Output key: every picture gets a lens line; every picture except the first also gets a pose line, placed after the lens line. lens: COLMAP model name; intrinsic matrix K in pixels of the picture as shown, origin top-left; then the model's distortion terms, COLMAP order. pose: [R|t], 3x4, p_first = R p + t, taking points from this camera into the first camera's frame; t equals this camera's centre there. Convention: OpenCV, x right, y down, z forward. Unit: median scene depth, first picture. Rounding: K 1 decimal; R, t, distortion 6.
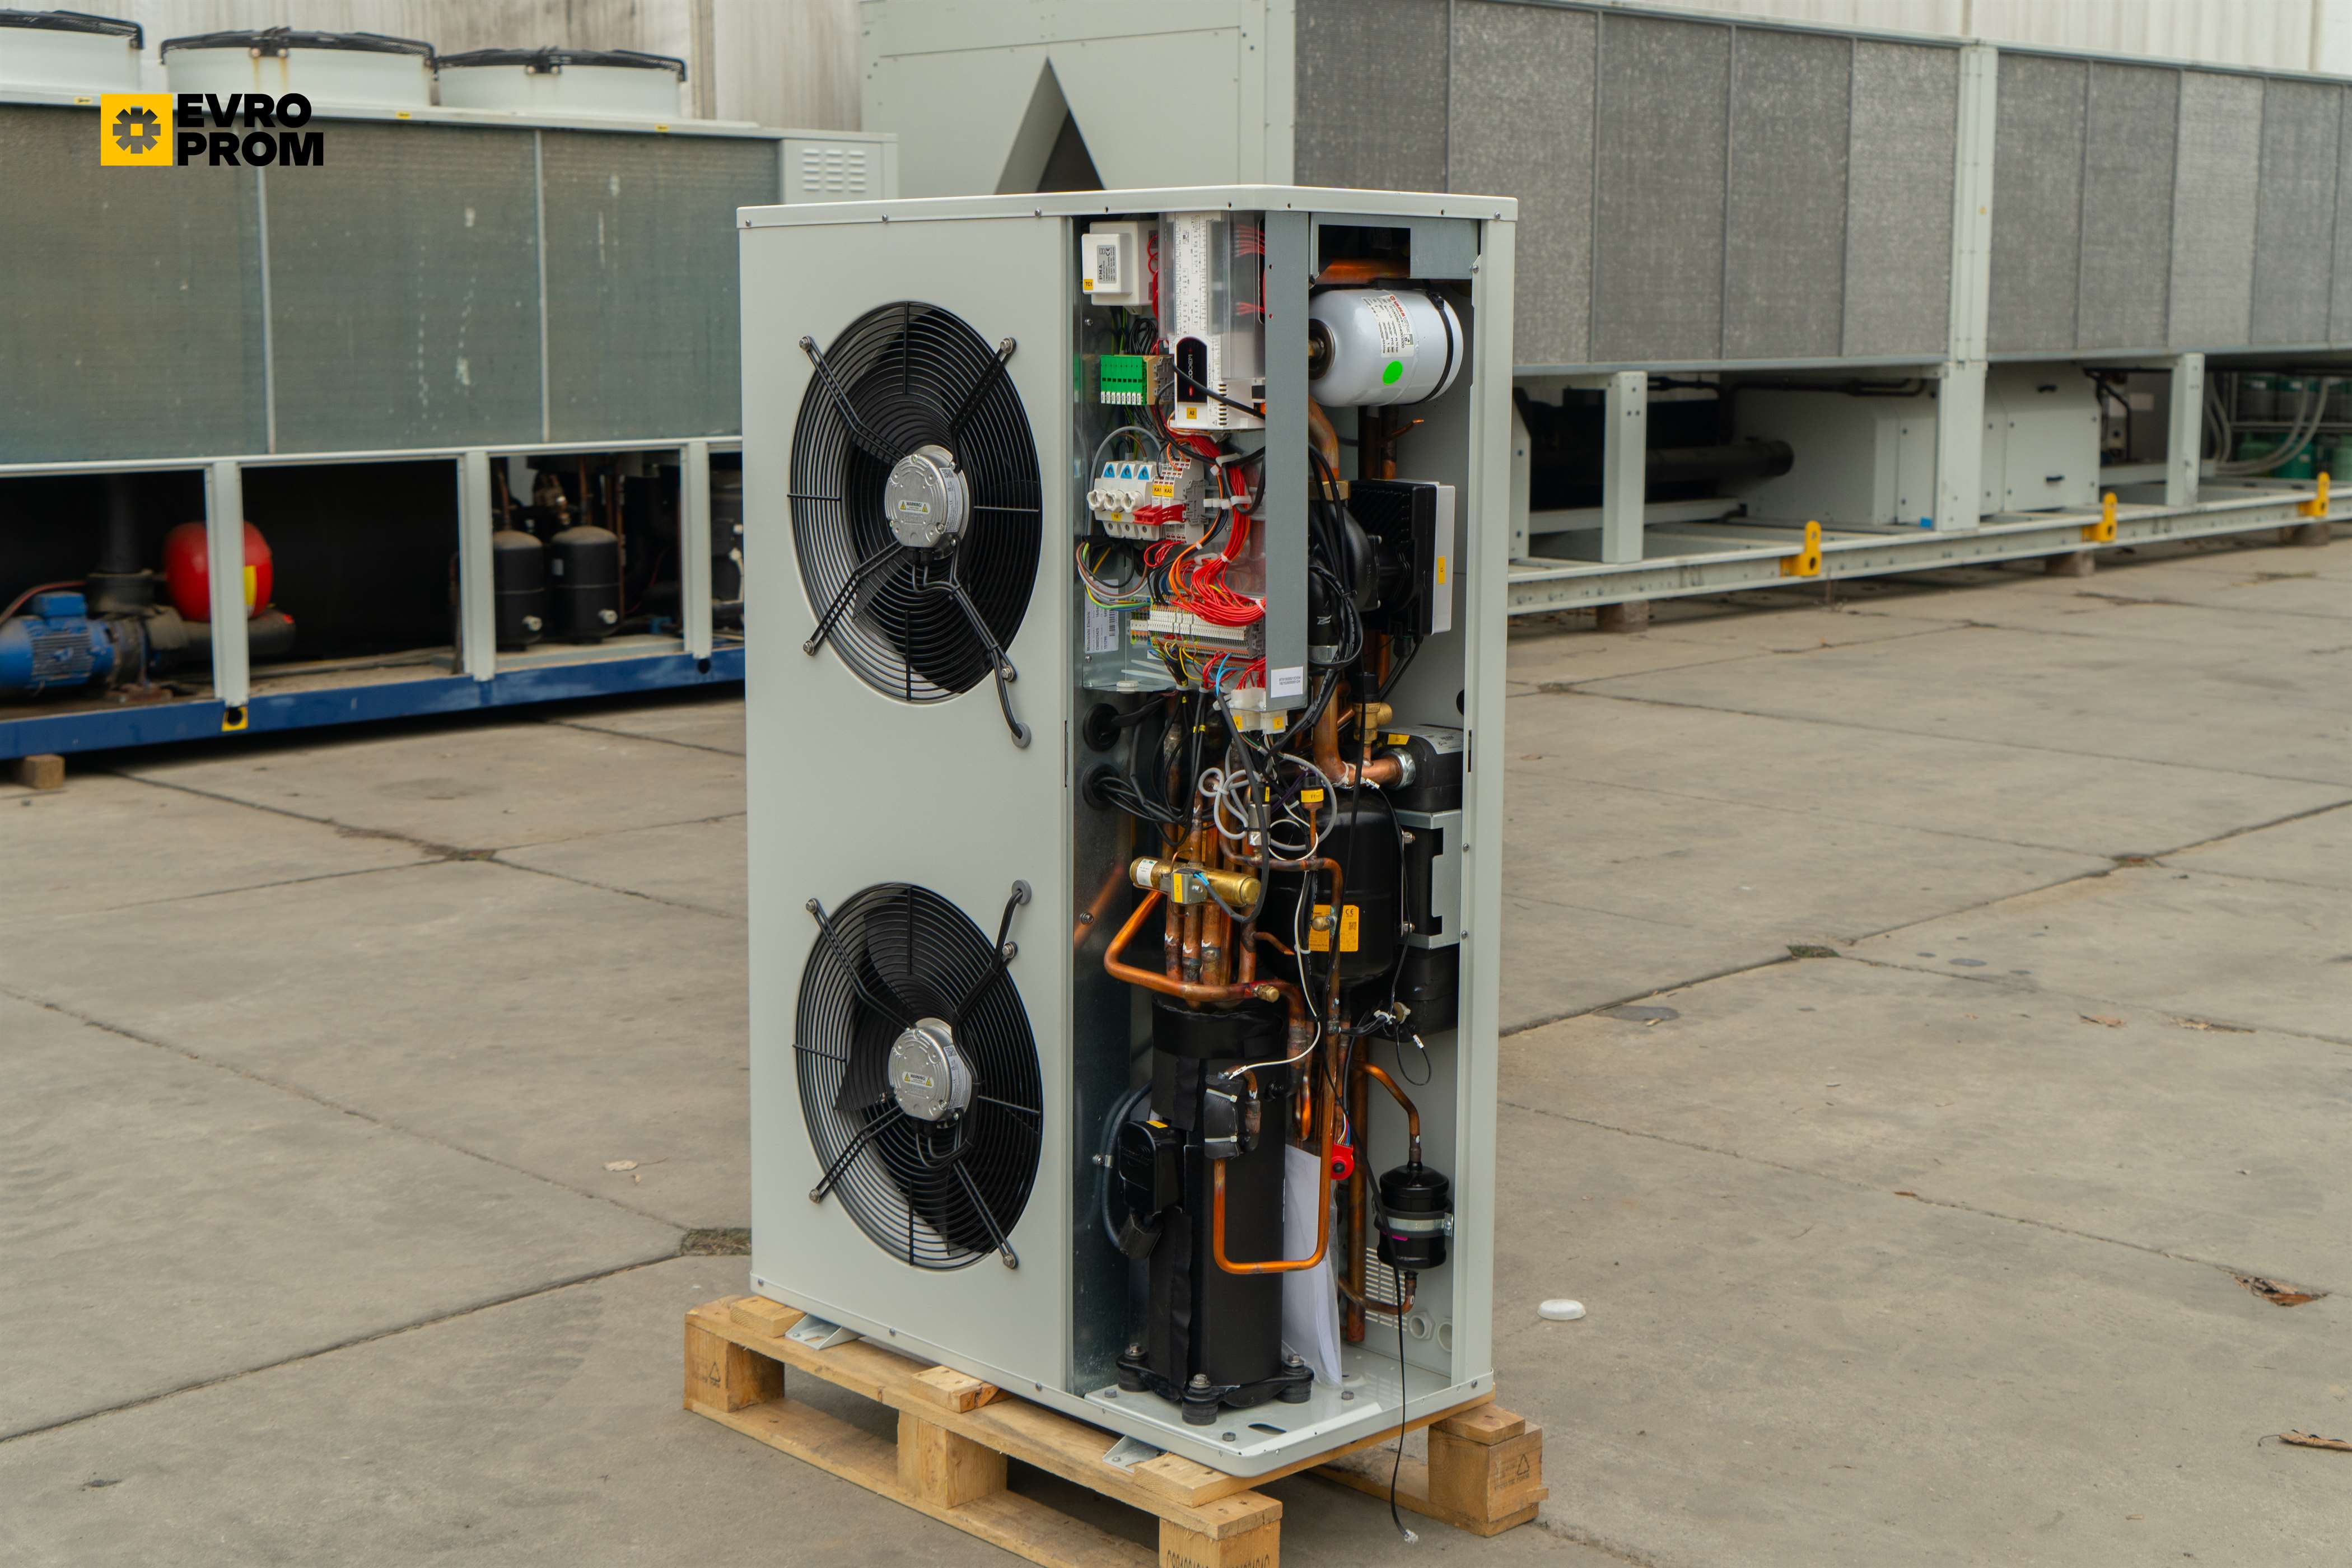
lens RADIAL K [[3126.9, 0, 1176.0], [0, 3126.9, 784.0], [0, 0, 1]] dist [0.033984, 0.014370]
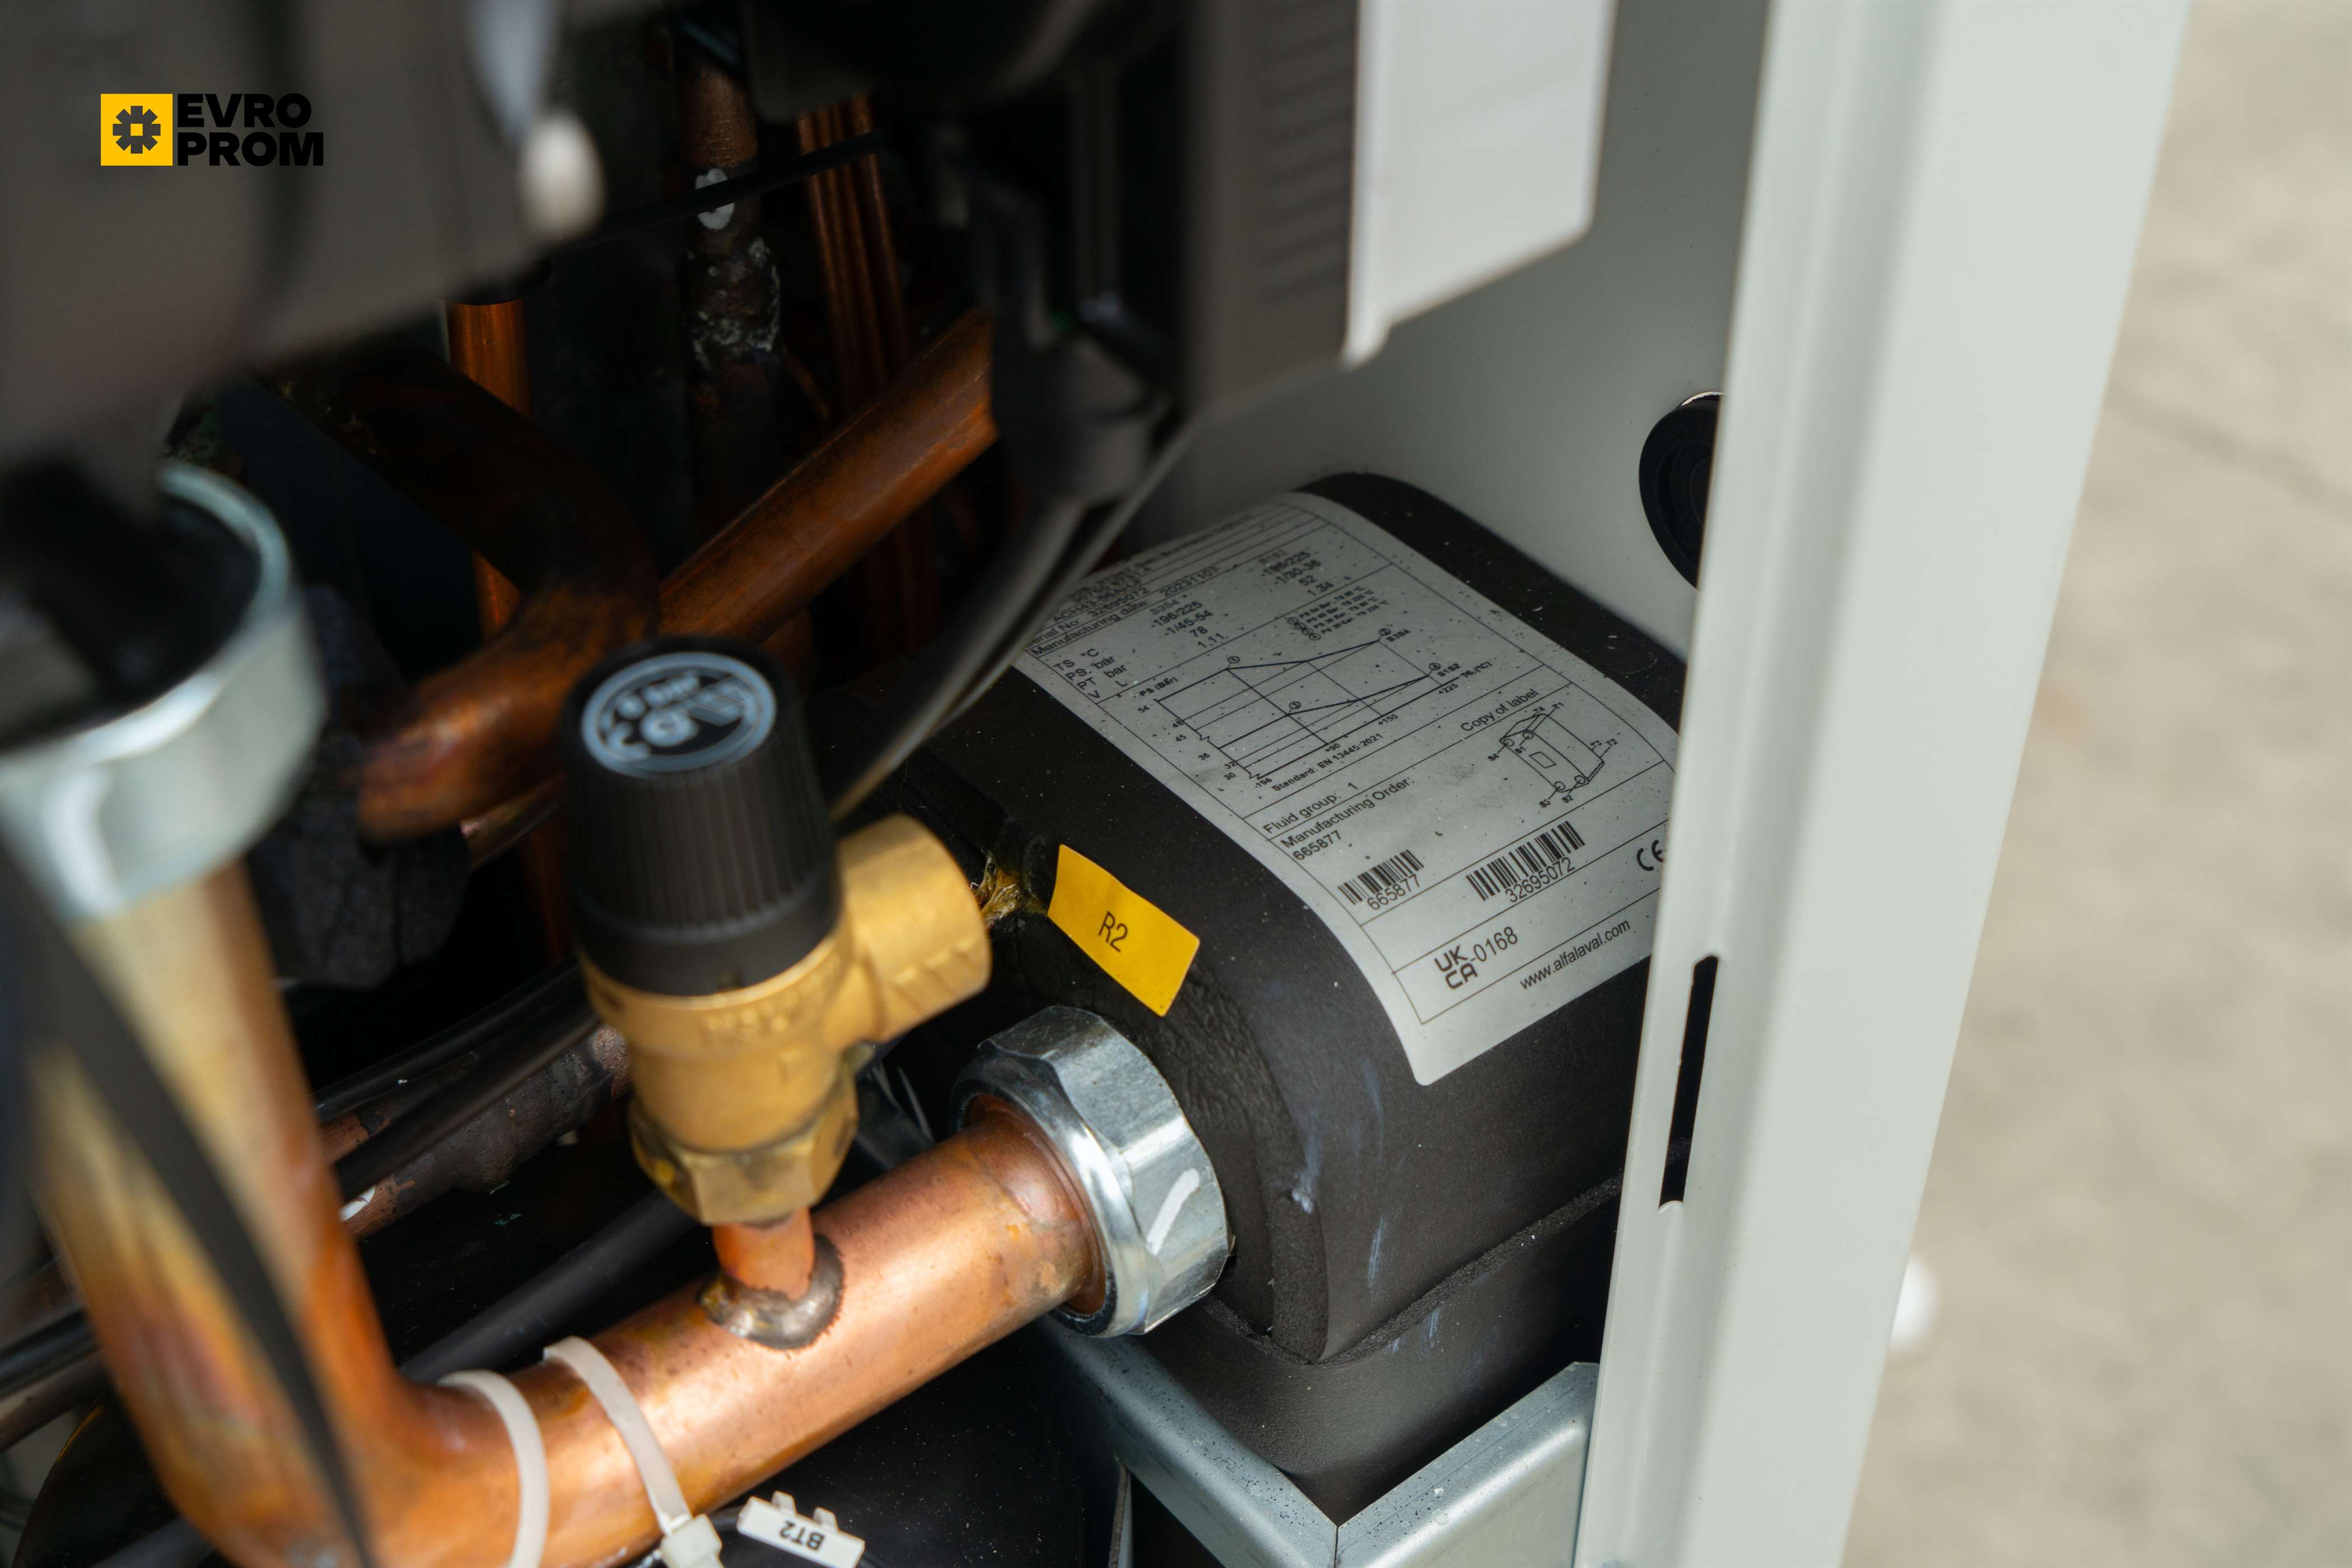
lens RADIAL K [[2824.7, 0, 1176.0], [0, 2824.7, 784.0], [0, 0, 1]] dist [0.005557, 0.002745]
pose [[0.994599, 0.048896, -0.091556, 0.064271], [0.002940, 0.868459, 0.495752, -0.055050], [0.103753, -0.493343, 0.863625, 0.693007]]
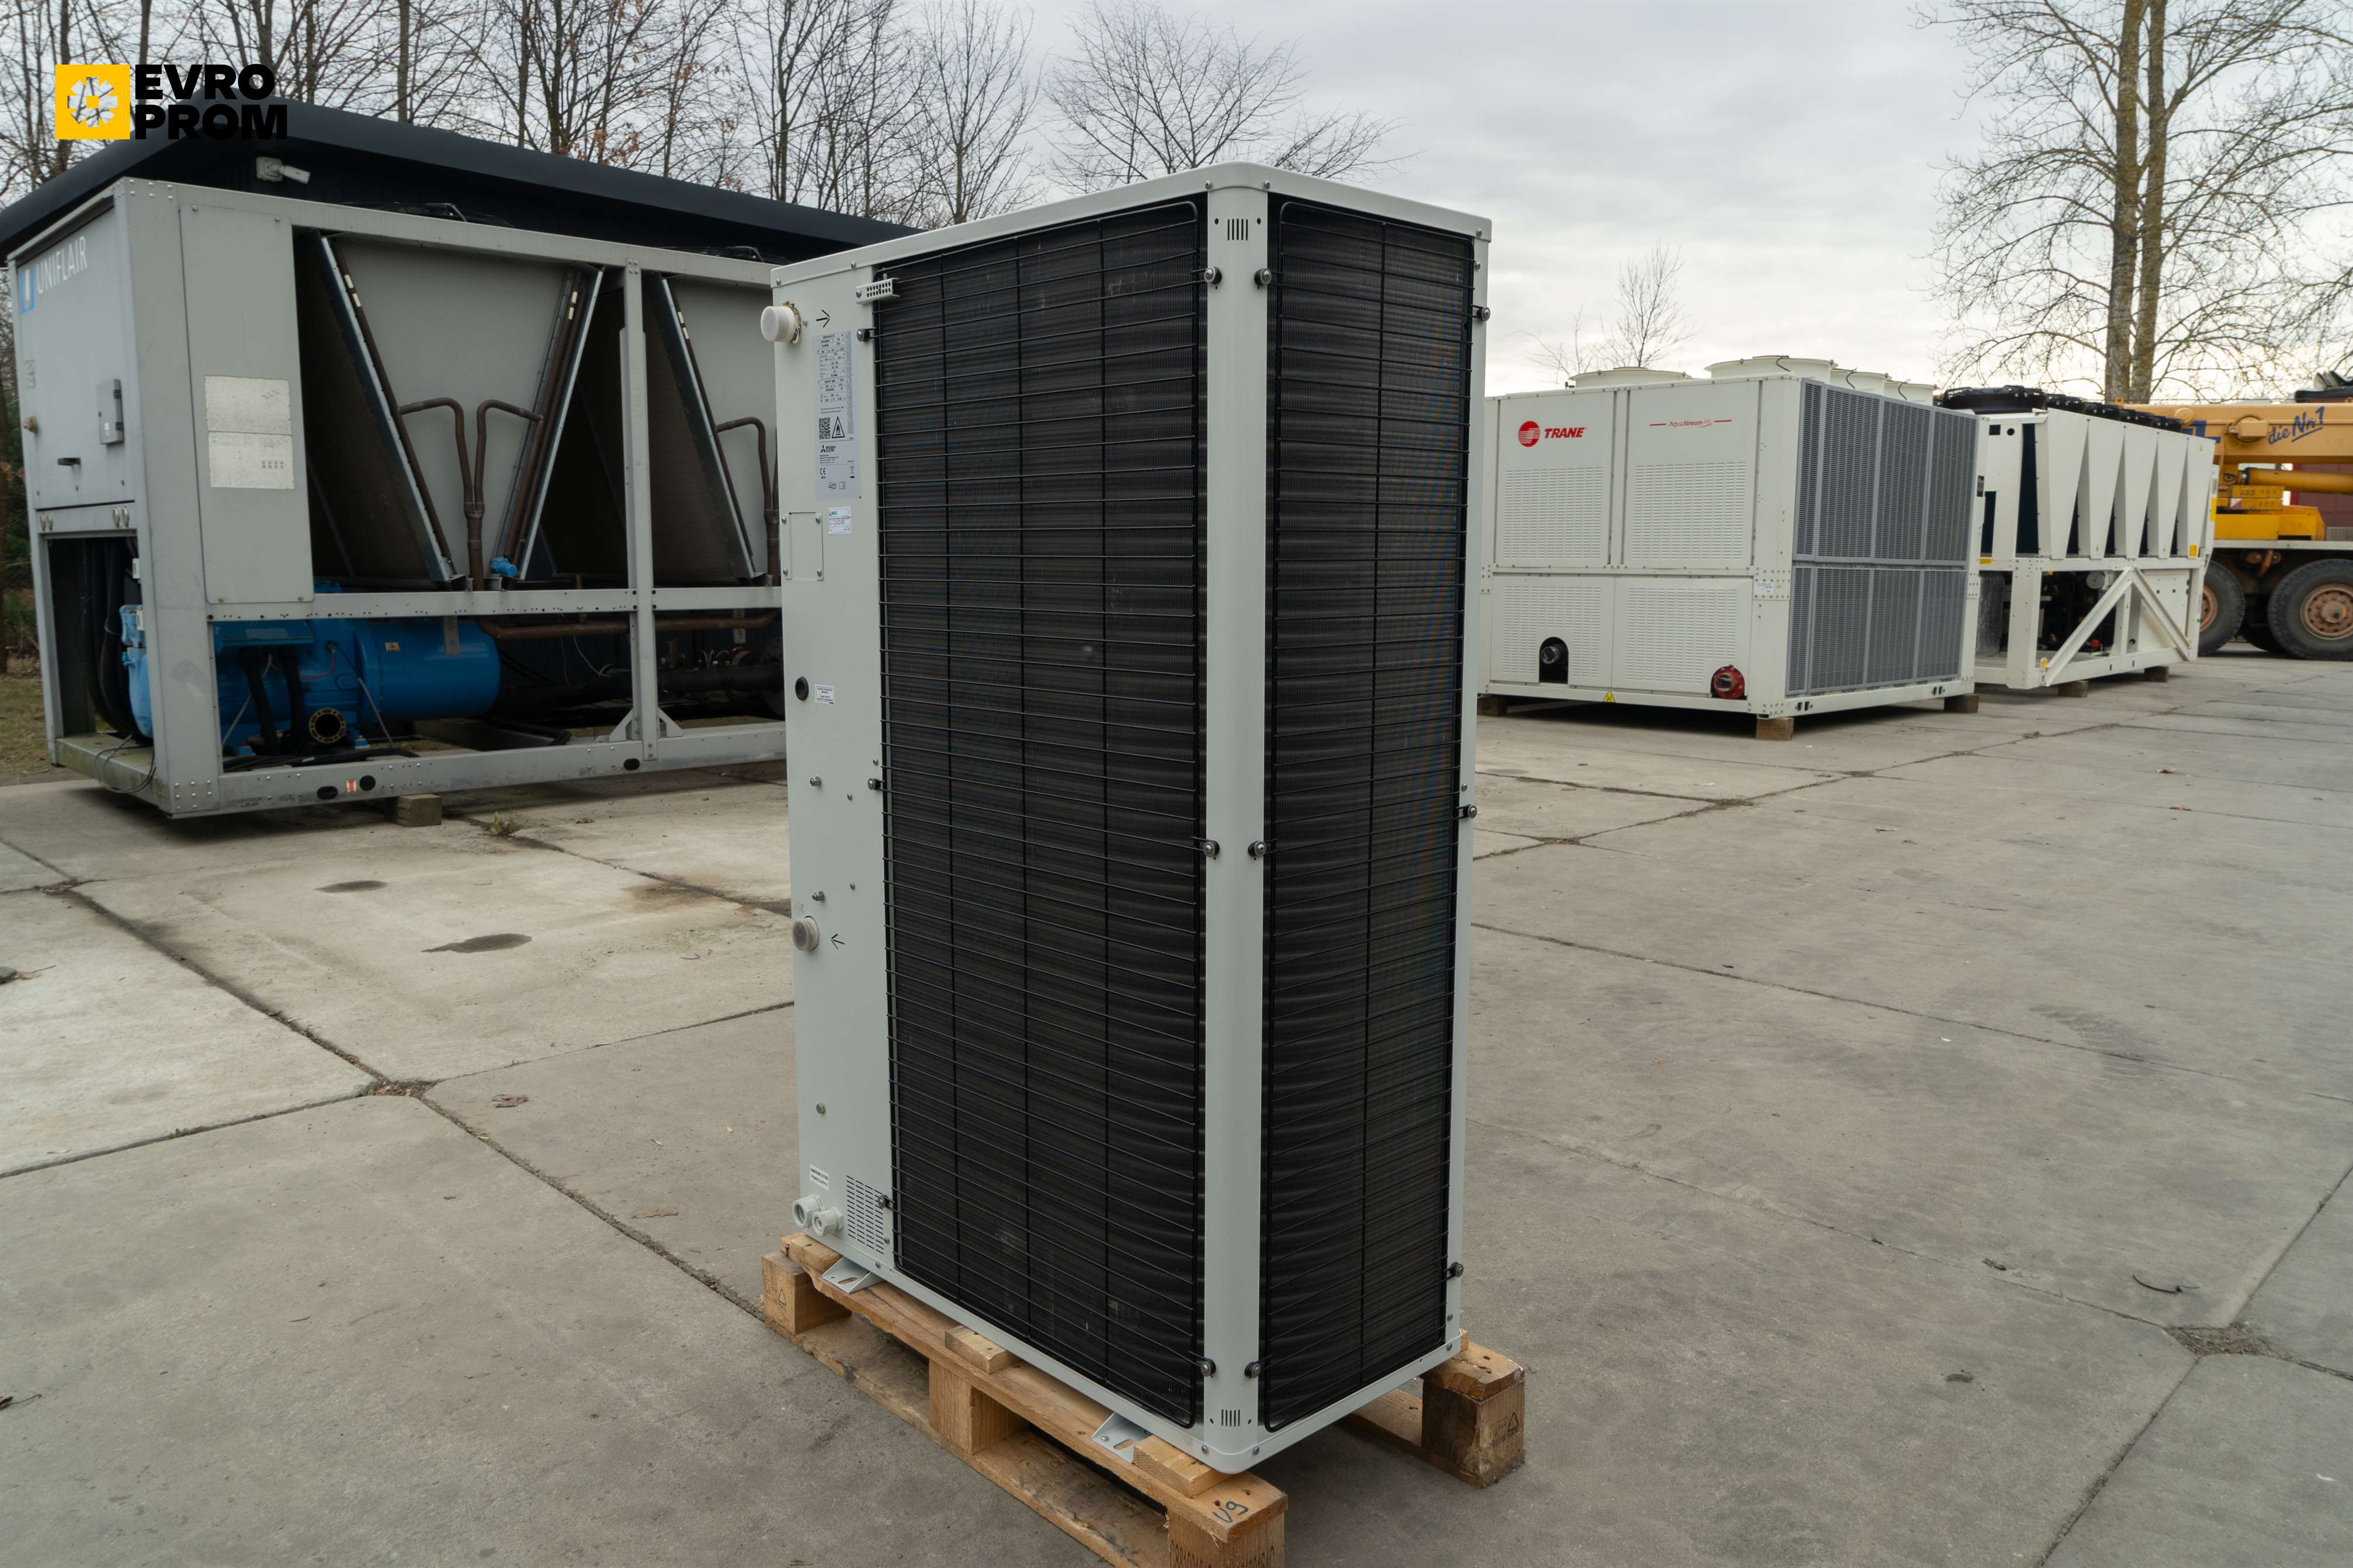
lens RADIAL K [[1654.0, 0, 1170.9], [0, 1654.0, 772.4], [0, 0, 1]] dist [-0.023218, 0.006041]
pose [[-0.999973, -0.006327, 0.003857, -0.040296], [-0.004926, 0.956439, 0.291889, -0.141113], [-0.005535, 0.291862, -0.956444, 1.256673]]
